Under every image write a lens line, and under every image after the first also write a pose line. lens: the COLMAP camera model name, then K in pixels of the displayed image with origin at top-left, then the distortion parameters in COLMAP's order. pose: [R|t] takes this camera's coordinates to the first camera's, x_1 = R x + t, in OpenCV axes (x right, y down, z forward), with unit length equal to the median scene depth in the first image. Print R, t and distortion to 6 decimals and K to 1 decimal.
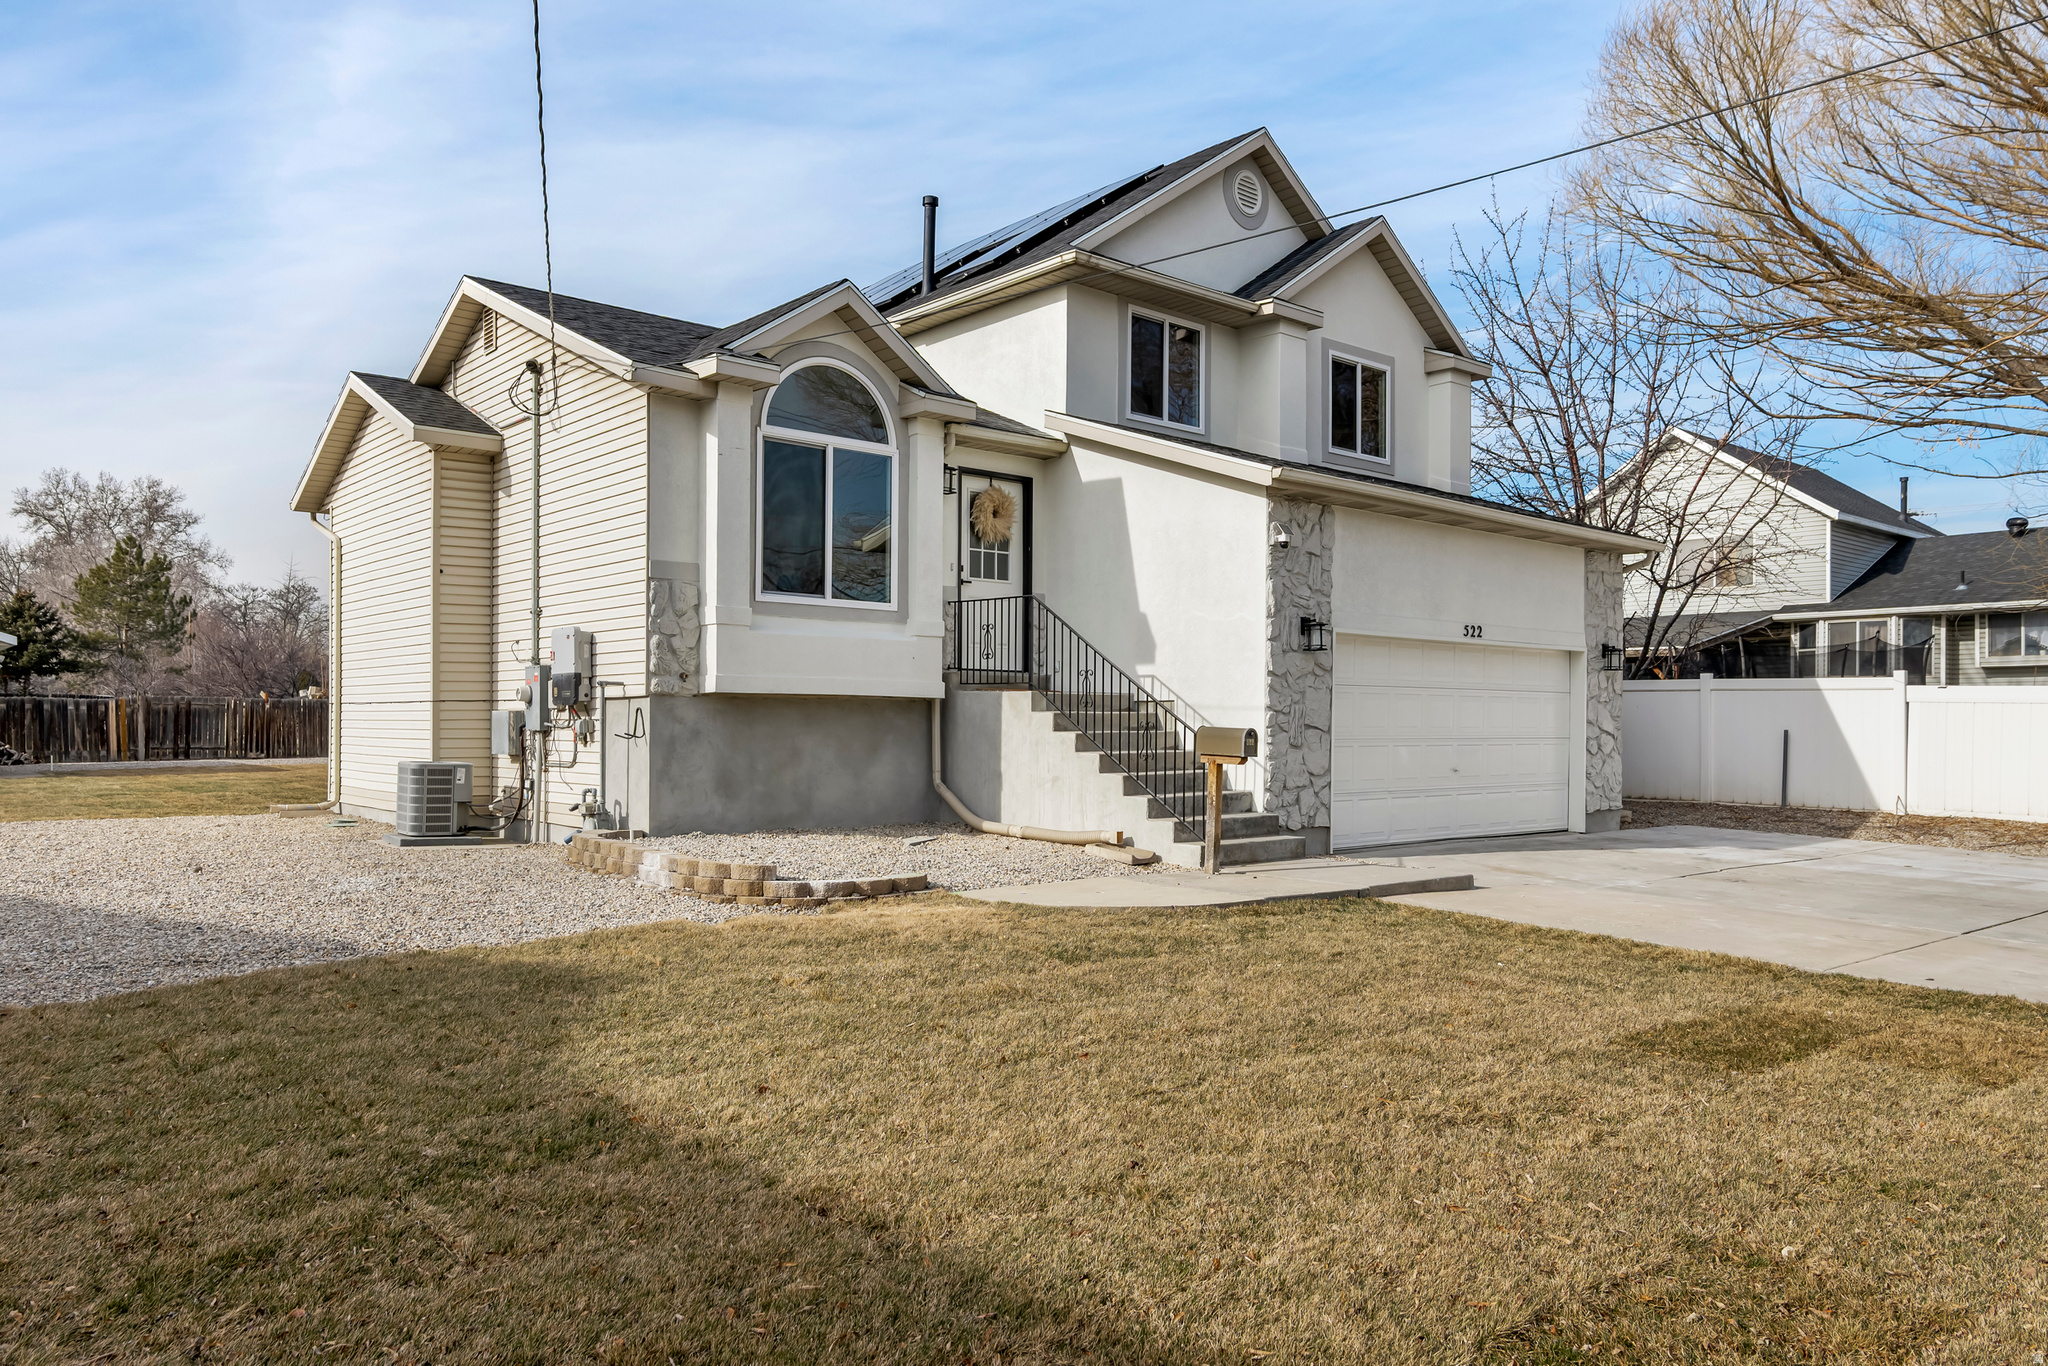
lens RADIAL K [[1416.9, 0, 1025.3], [0, 1416.9, 695.2], [0, 0, 1]] dist [0.001582, 0.000195]
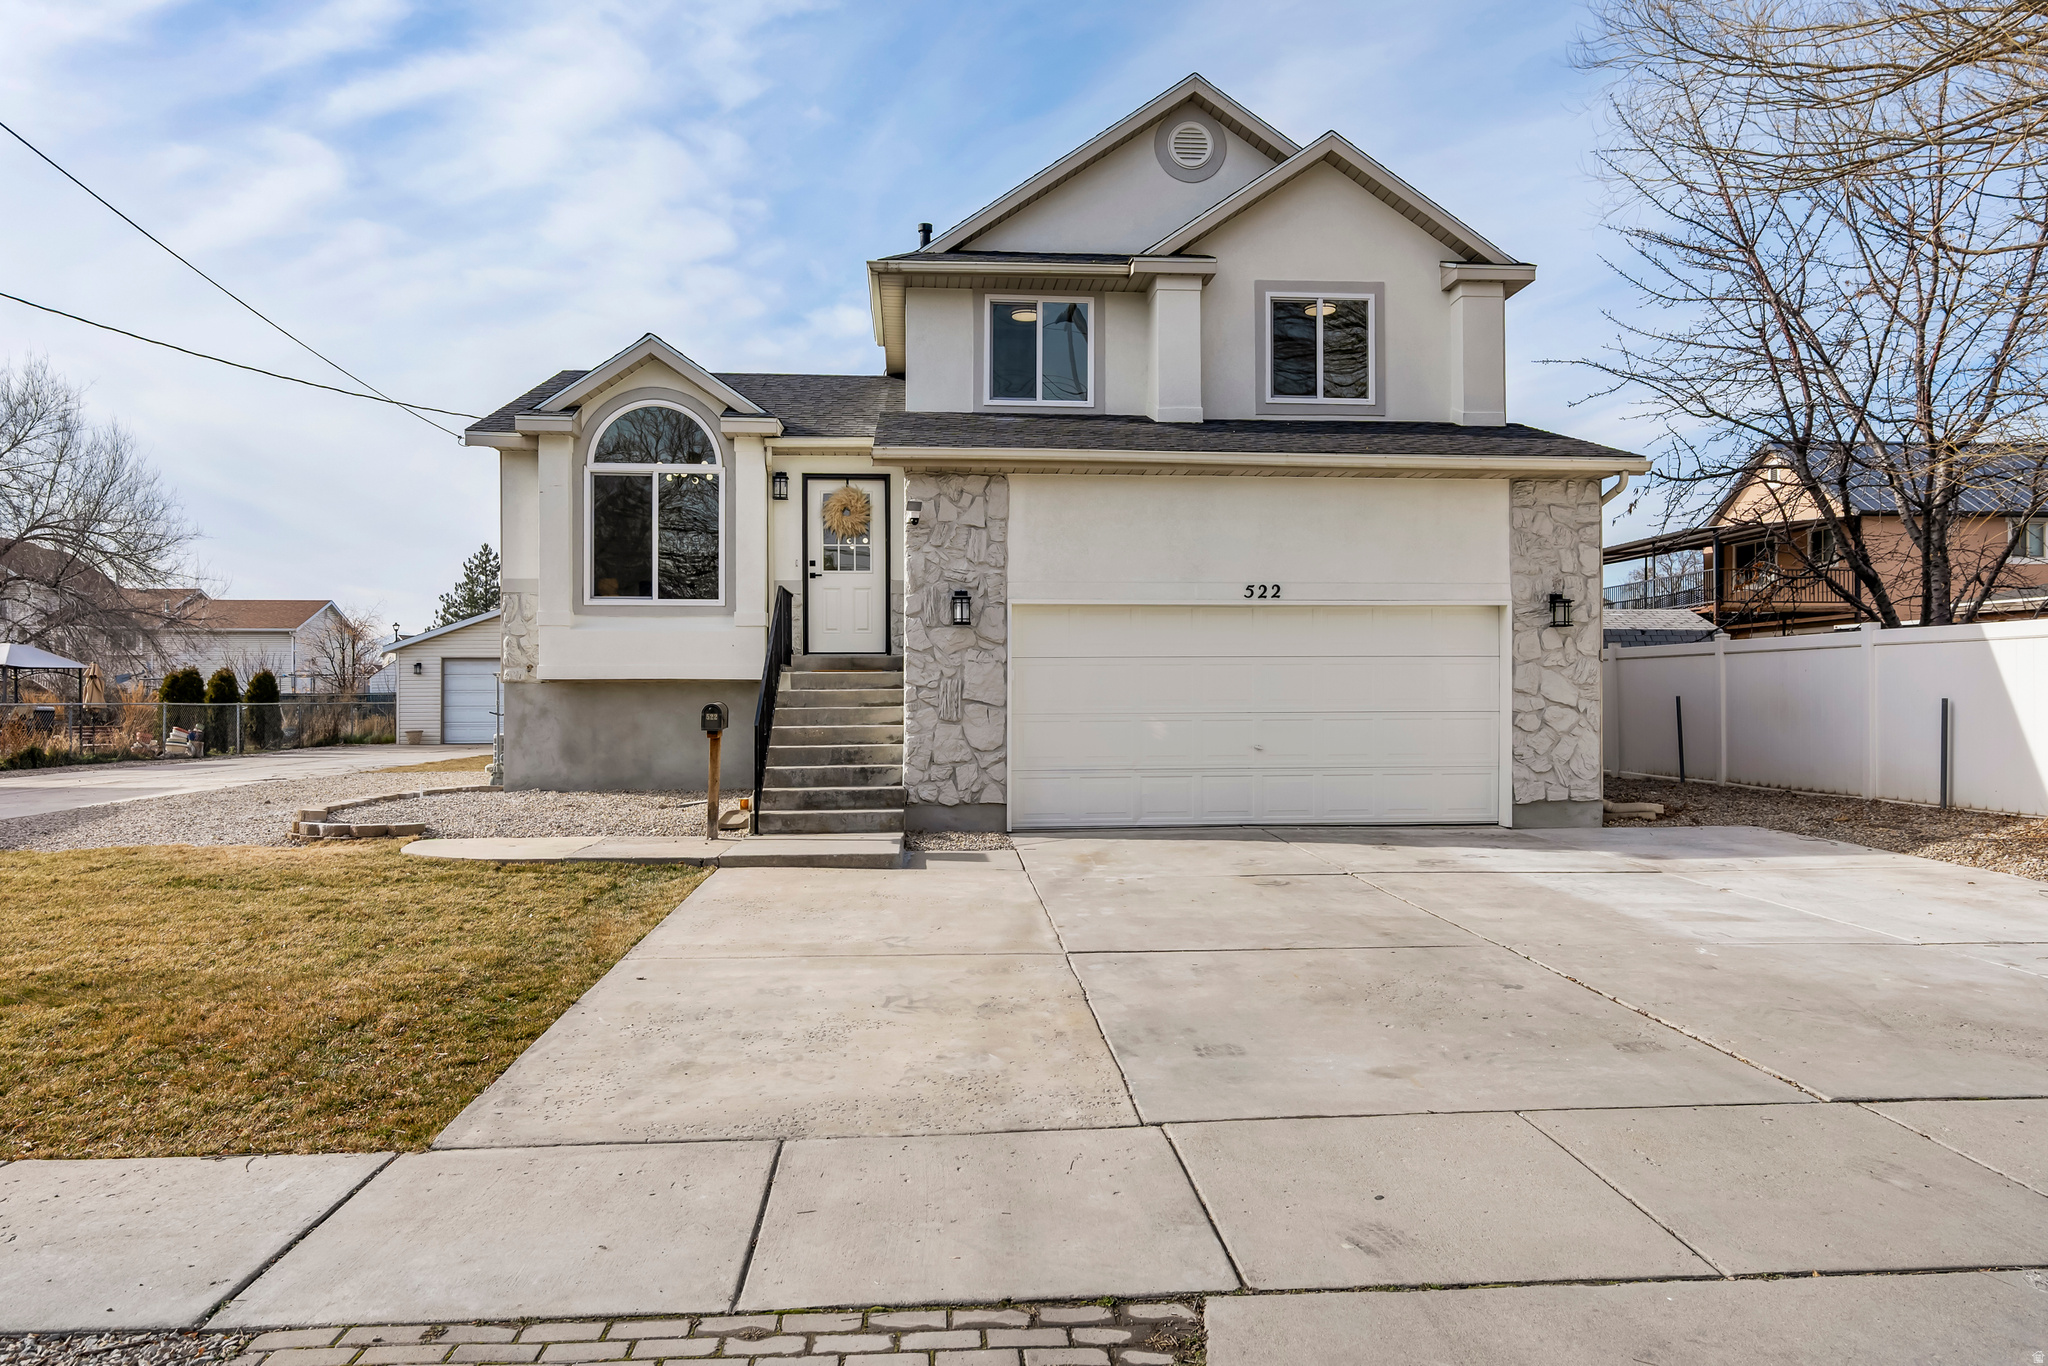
lens RADIAL K [[1304.4, 0, 1026.0], [0, 1304.4, 682.7], [0, 0, 1]] dist [0.000542, 0.000445]
pose [[0.806676, -0.018883, -0.590692, 0.741825], [0.020884, 0.999776, -0.003439, 0.012773], [0.590625, -0.009562, 0.806890, 0.279755]]
